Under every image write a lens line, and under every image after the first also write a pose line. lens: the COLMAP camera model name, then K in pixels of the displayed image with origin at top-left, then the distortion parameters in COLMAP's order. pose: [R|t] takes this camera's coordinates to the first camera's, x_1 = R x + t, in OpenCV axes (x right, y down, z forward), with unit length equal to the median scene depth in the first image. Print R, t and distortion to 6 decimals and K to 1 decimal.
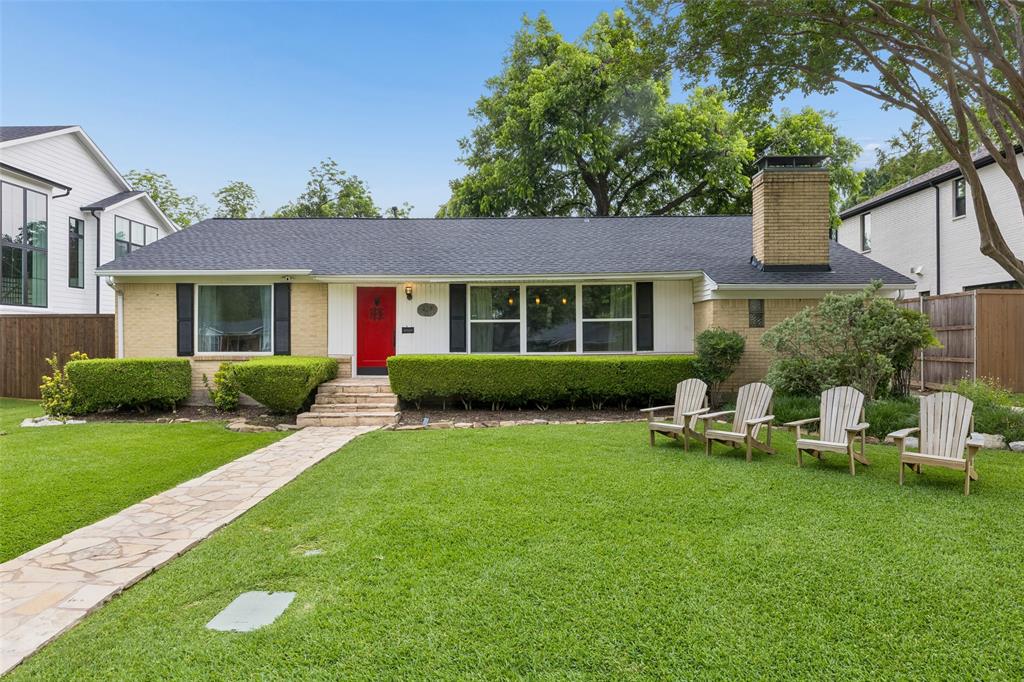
lens RADIAL K [[643.8, 0, 512.6], [0, 643.8, 335.4], [0, 0, 1]] dist [0.002336, 0.000529]
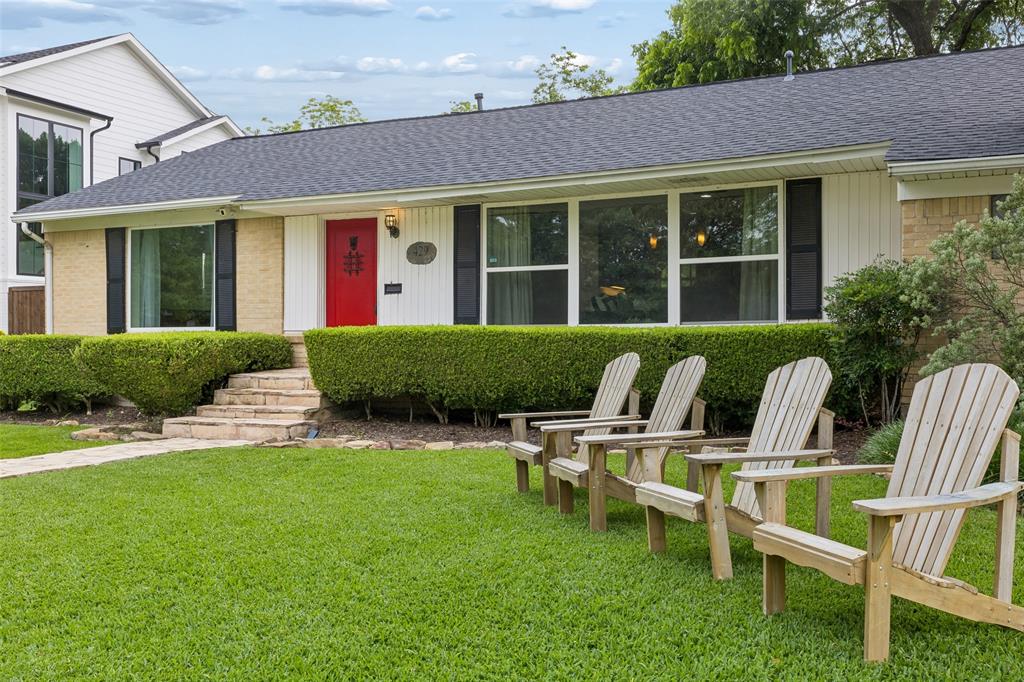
lens RADIAL K [[1021.0, 0, 511.5], [0, 1021.0, 345.7], [0, 0, 1]] dist [0.003483, 0.000000]
pose [[0.899483, 0.000826, -0.436954, 0.345154], [0.002815, 0.999967, 0.007686, 0.037319], [0.436946, -0.008143, 0.899451, 0.203160]]
